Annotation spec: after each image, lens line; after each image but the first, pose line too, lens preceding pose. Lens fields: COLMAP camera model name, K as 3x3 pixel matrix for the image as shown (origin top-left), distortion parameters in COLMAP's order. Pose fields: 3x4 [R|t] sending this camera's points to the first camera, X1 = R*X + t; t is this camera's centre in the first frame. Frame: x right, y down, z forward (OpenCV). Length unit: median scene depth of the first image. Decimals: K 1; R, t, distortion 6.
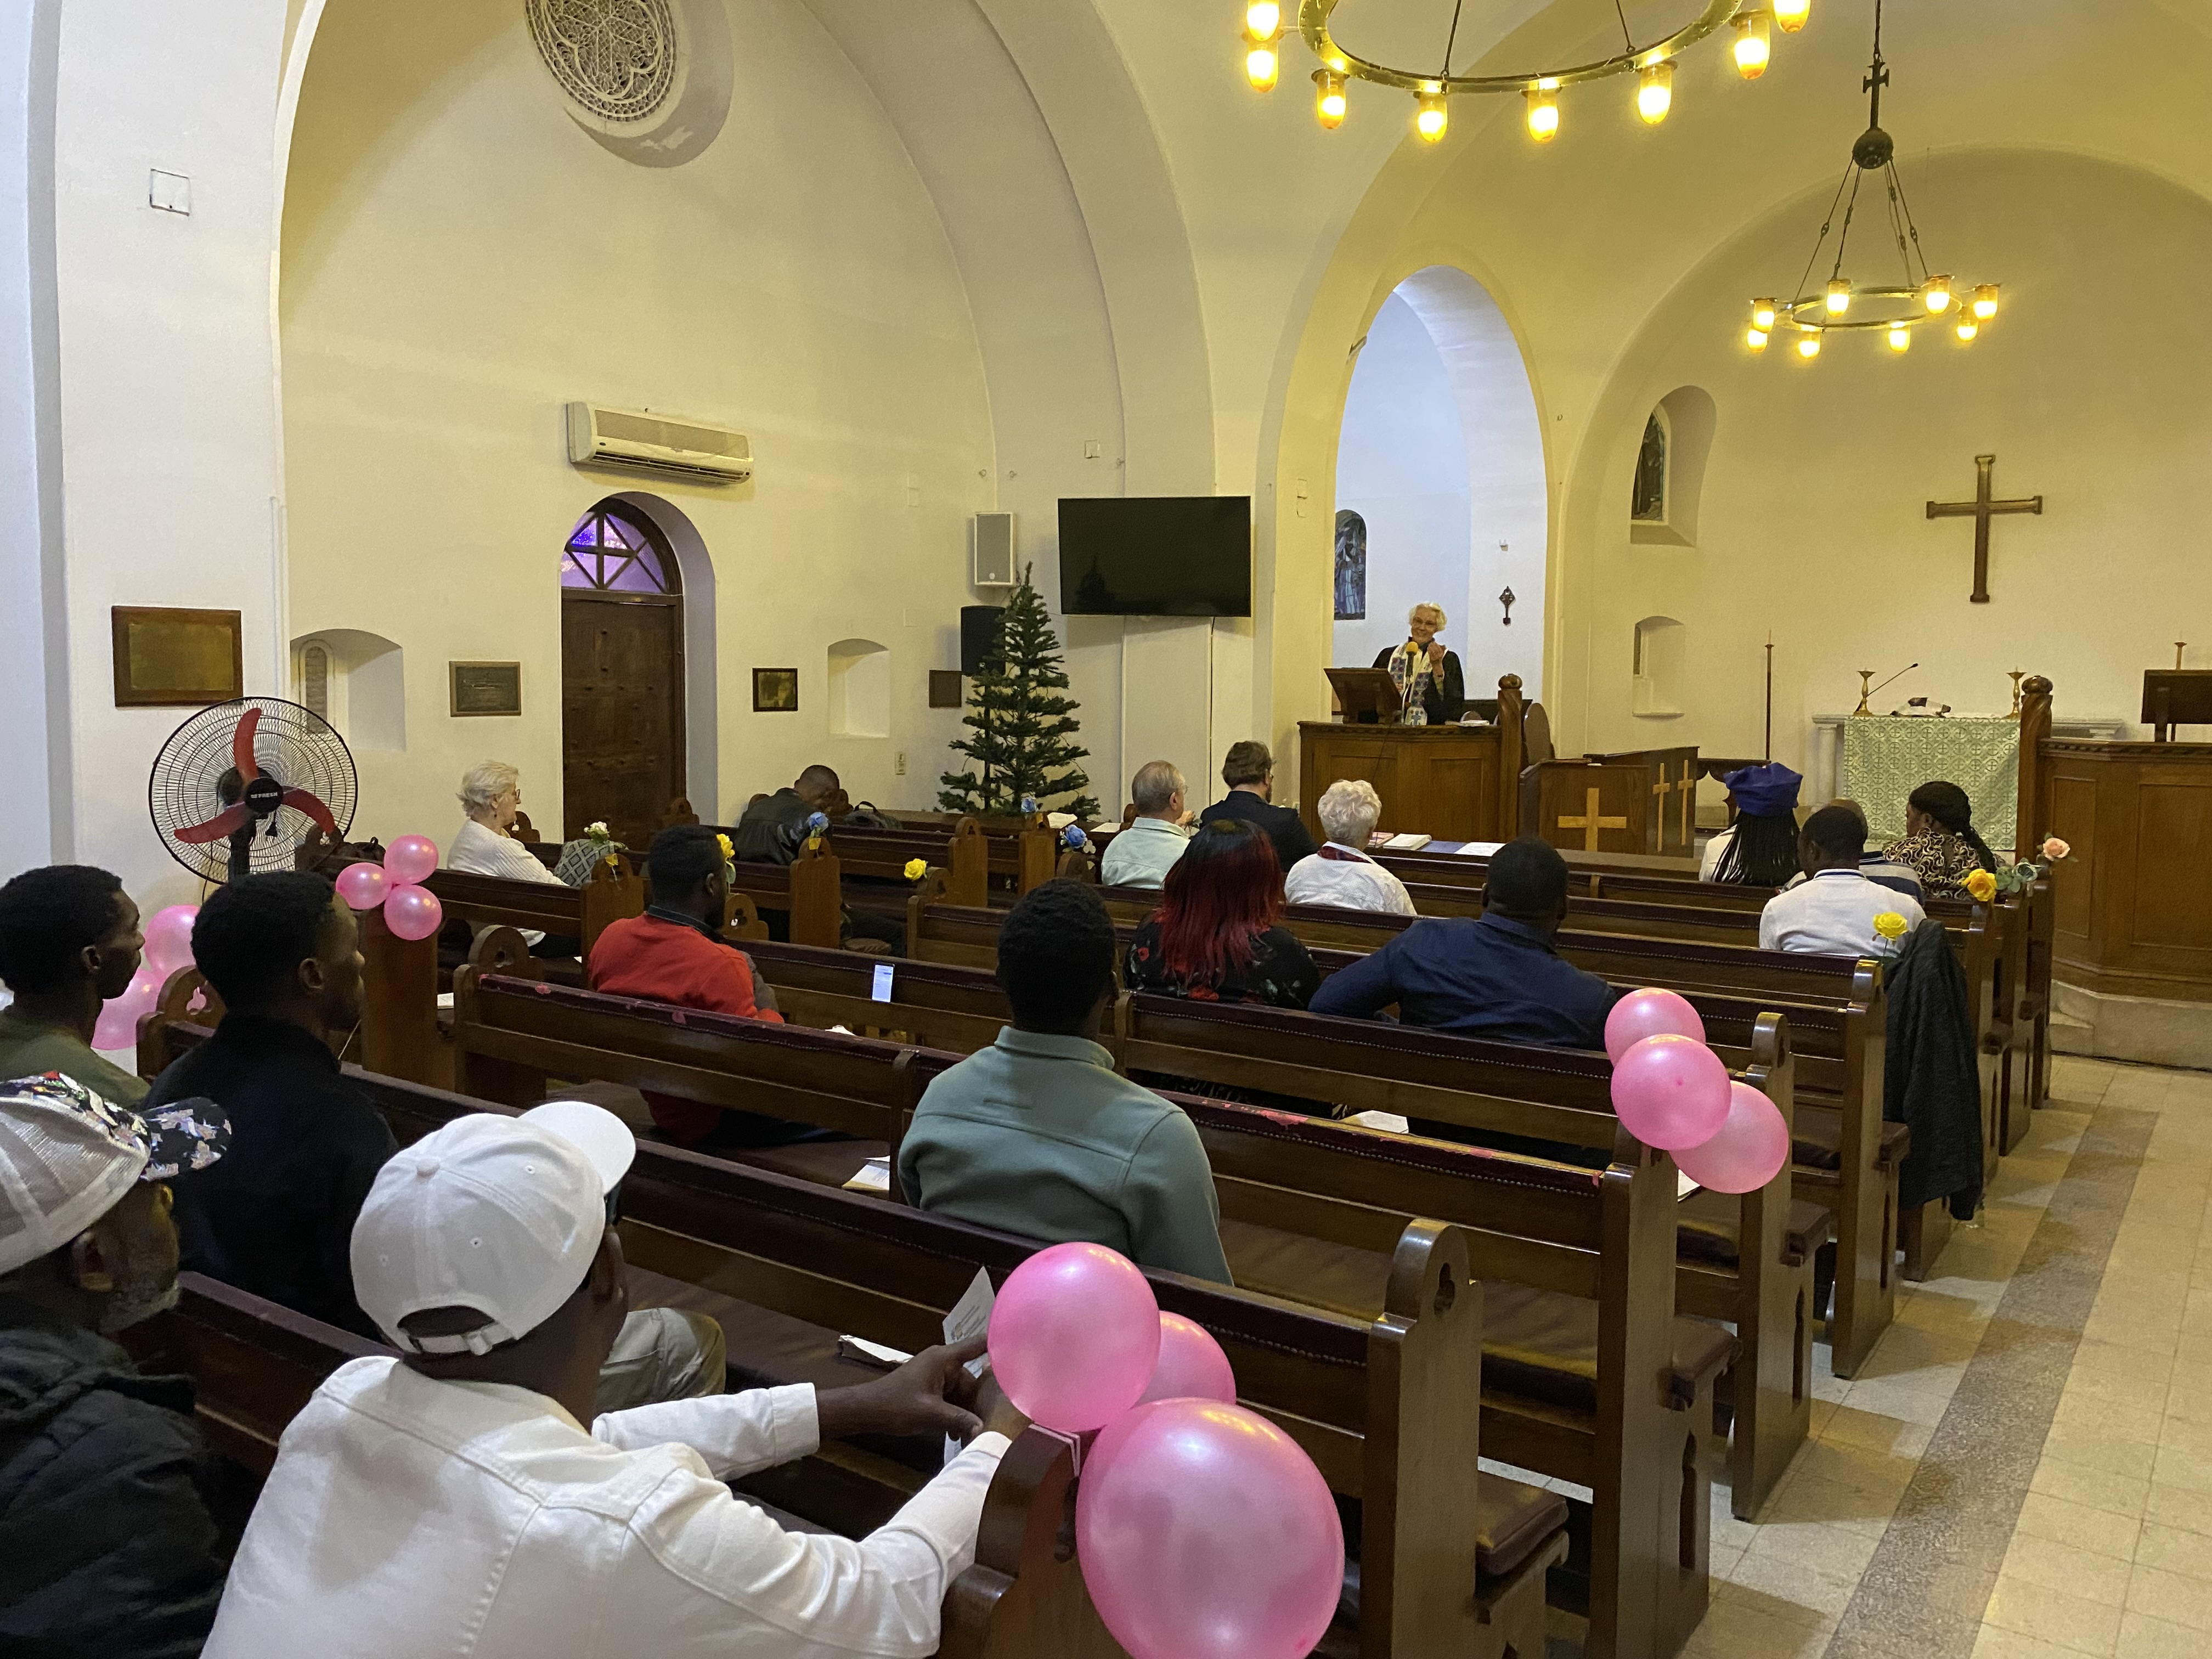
lens RADIAL K [[1691.4, 0, 1105.2], [0, 1691.4, 783.8], [0, 0, 1]] dist [0.025595, -0.035043]
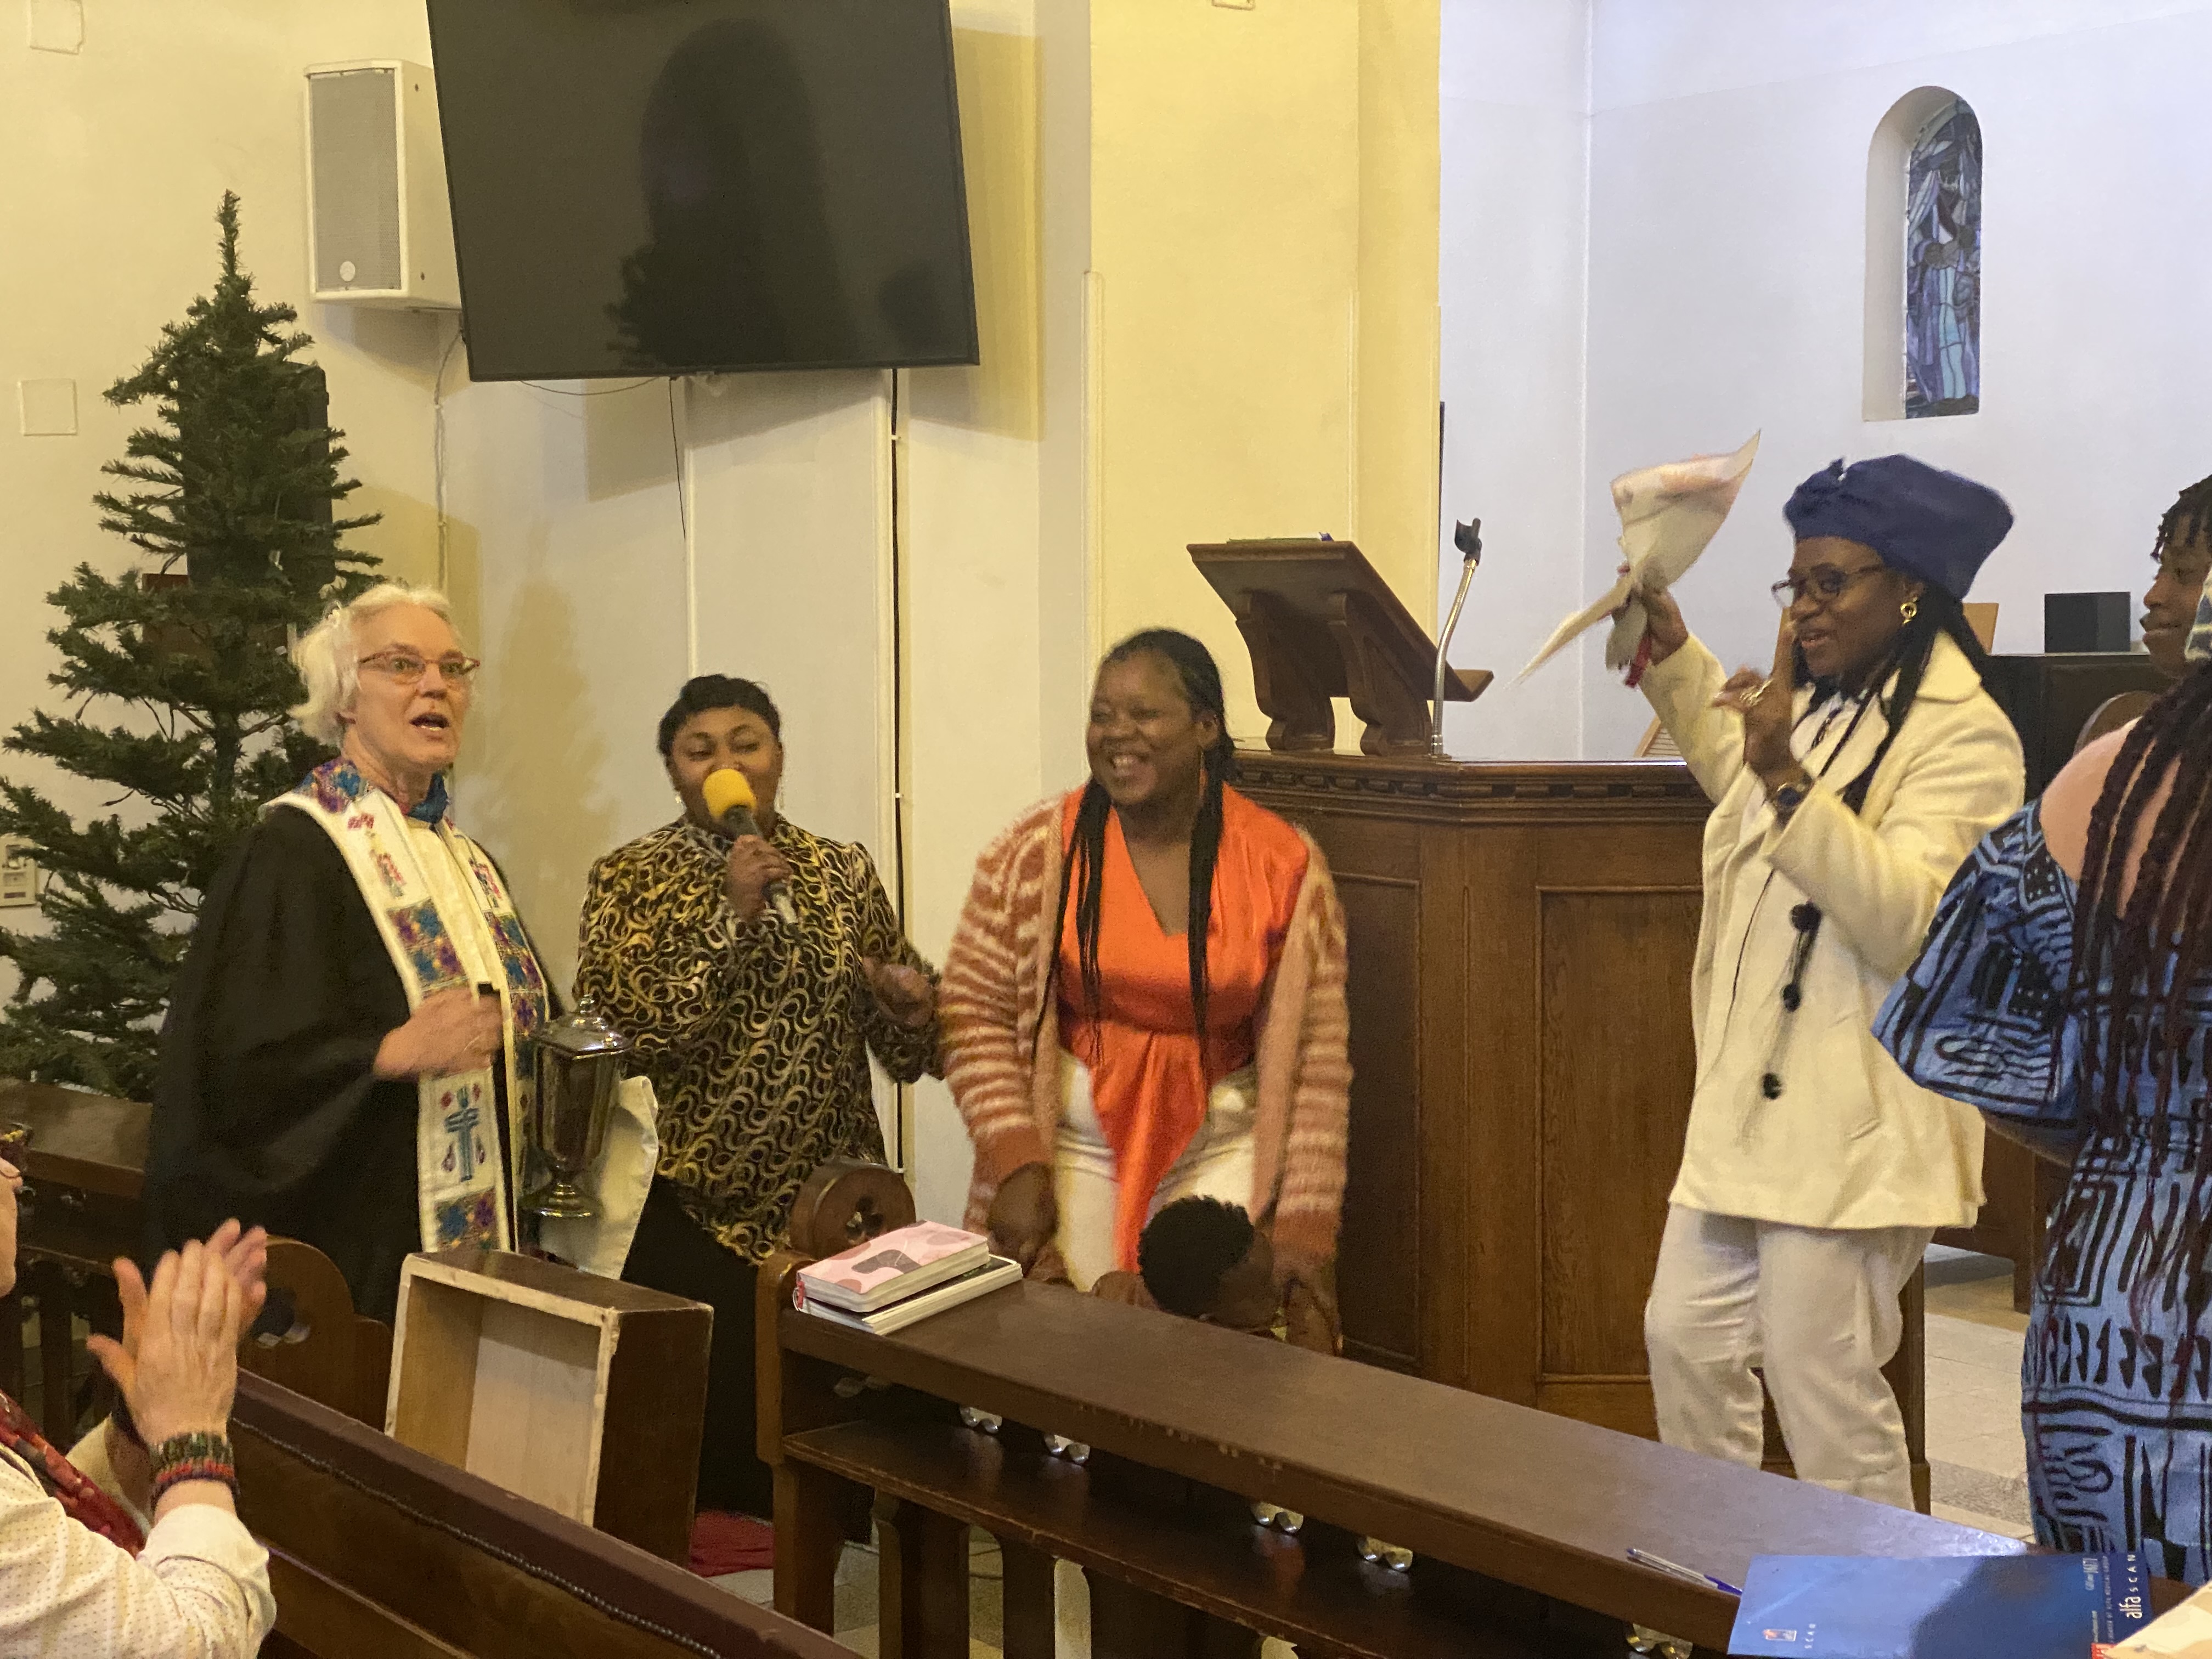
lens RADIAL K [[3270.7, 0, 1092.4], [0, 3270.7, 847.1], [0, 0, 1]] dist [0.118880, 0.000000]
pose [[0.961864, 0.007204, -0.273432, 0.181757], [-0.004488, 0.999934, 0.010557, -0.018358], [0.273490, -0.008927, 0.961833, 0.350463]]
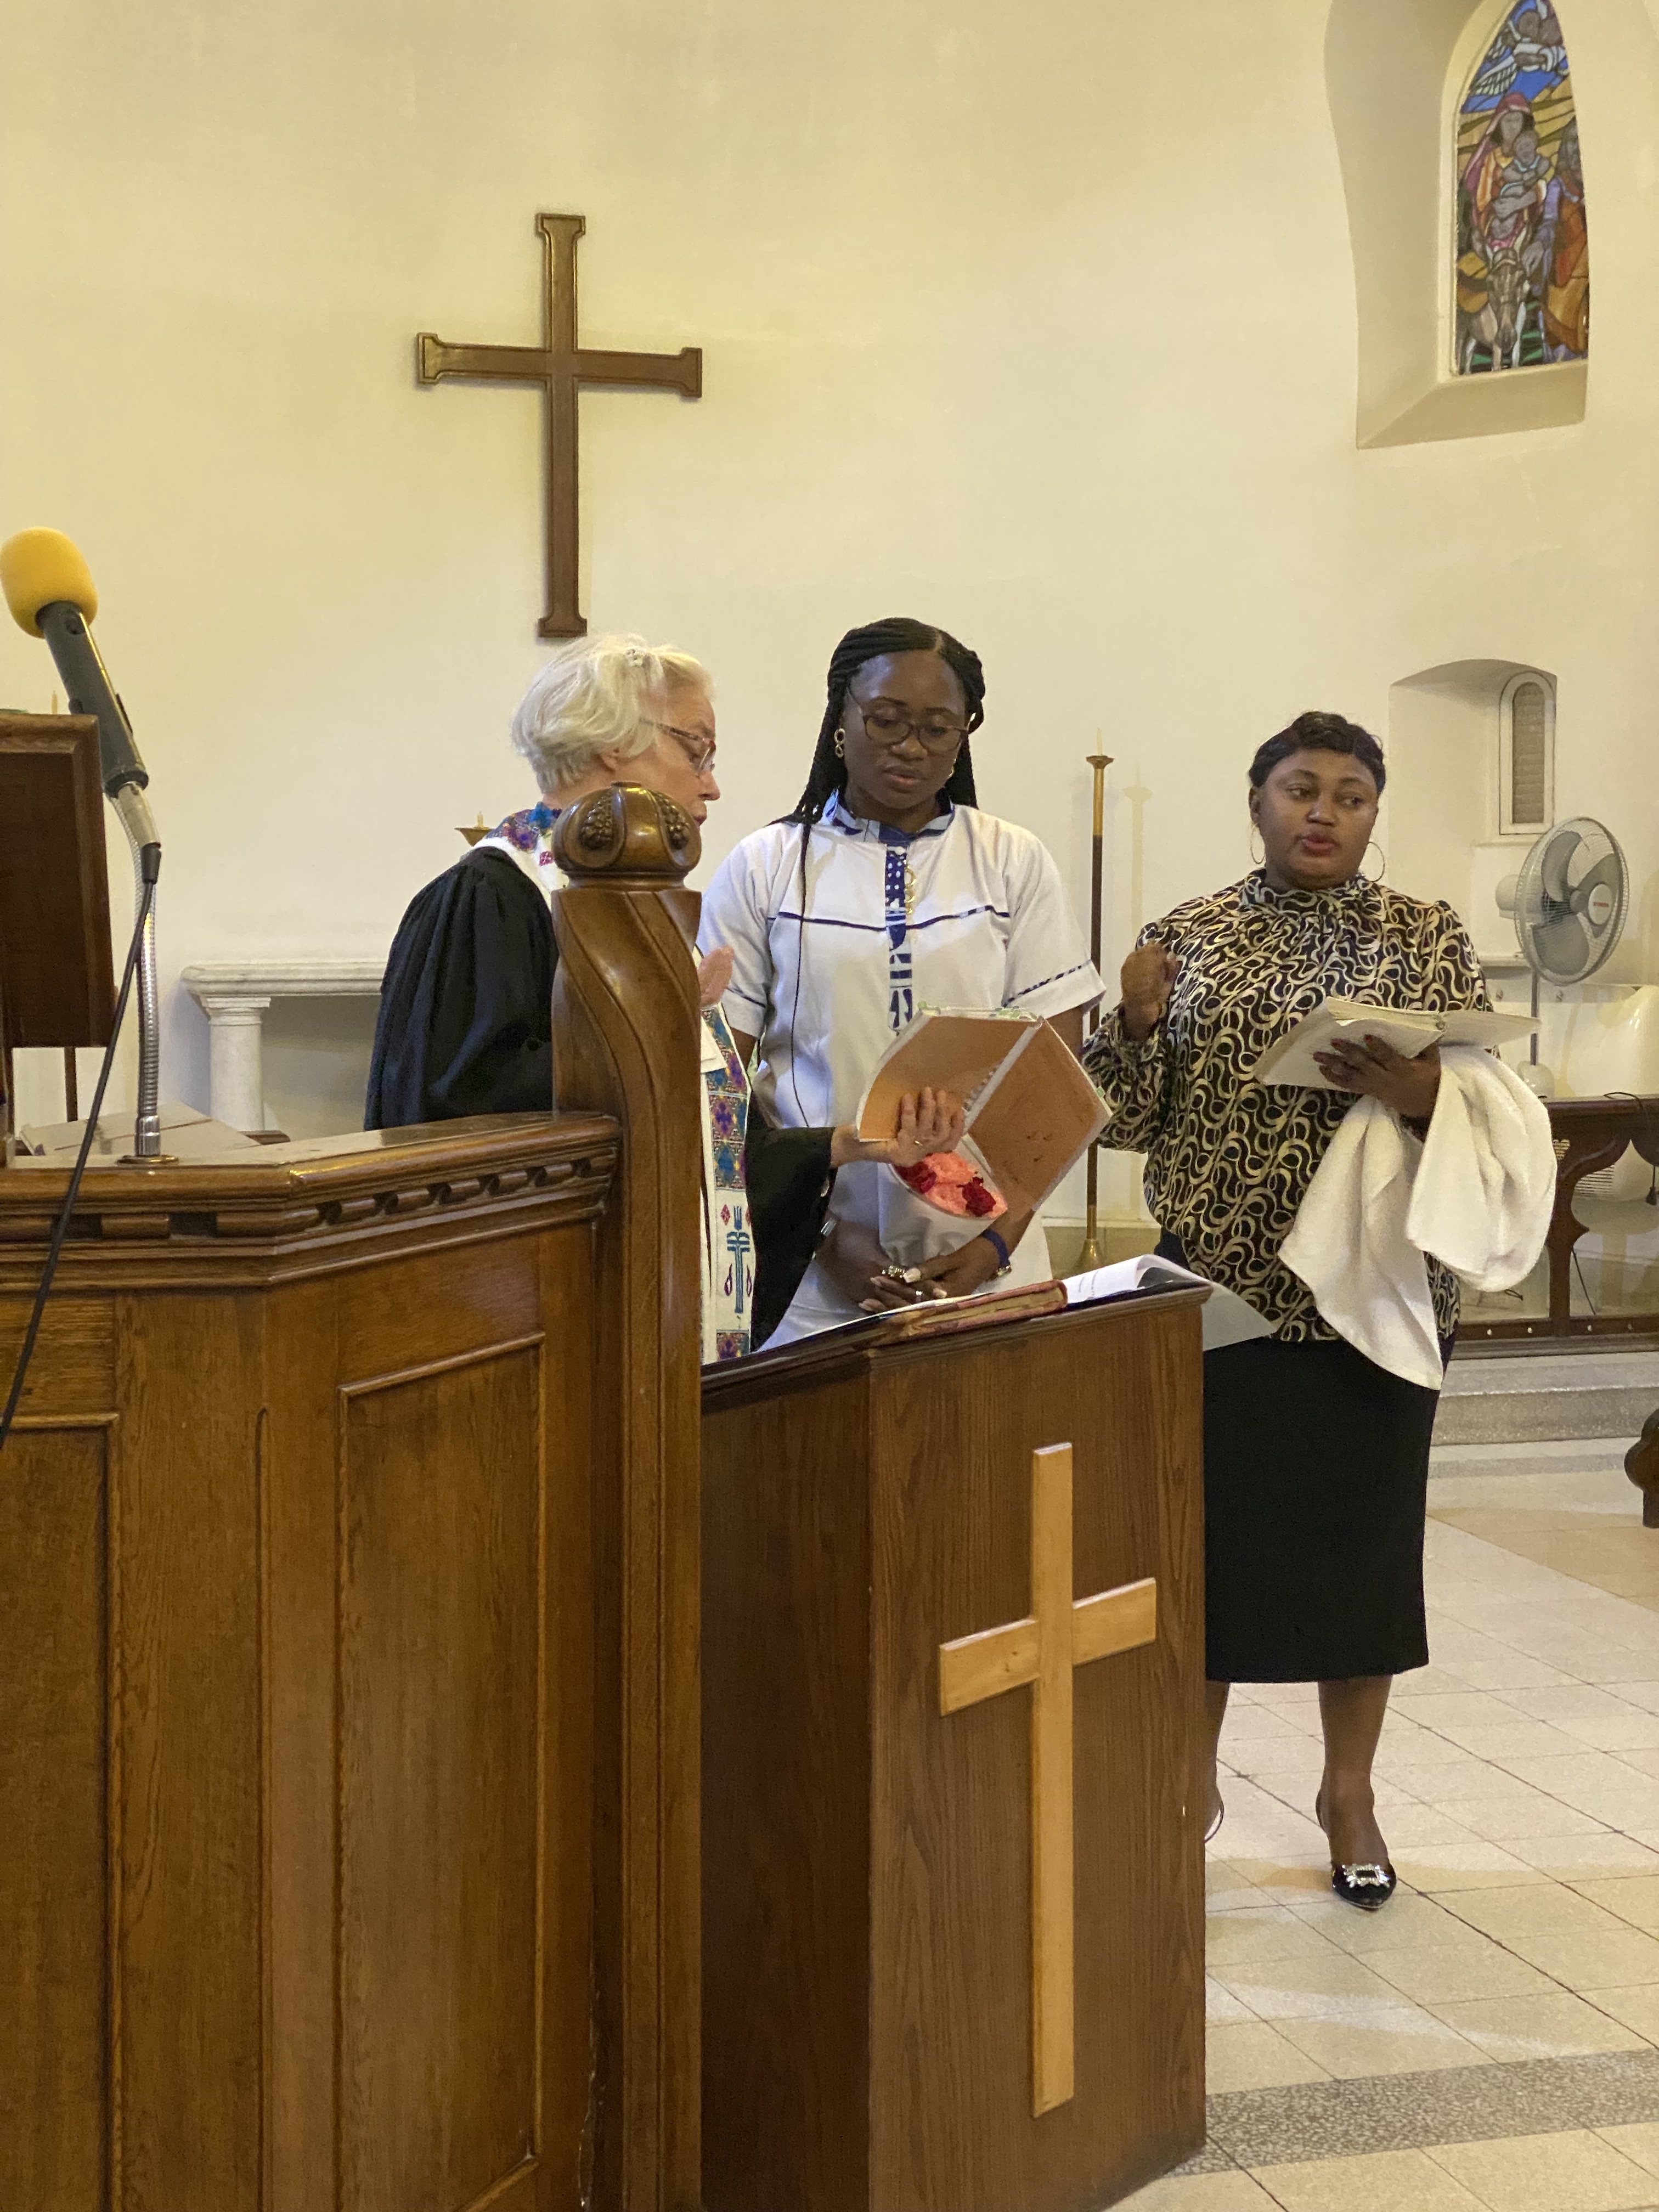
lens RADIAL K [[3270.7, 0, 826.7], [0, 3270.7, 1114.4], [0, 0, 1]] dist [0.118880, 0.000000]
pose [[0.621476, -0.064983, 0.780733, 0.008731], [0.058515, 0.997621, 0.036456, -0.030968], [-0.781245, 0.023028, 0.623800, 0.556719]]
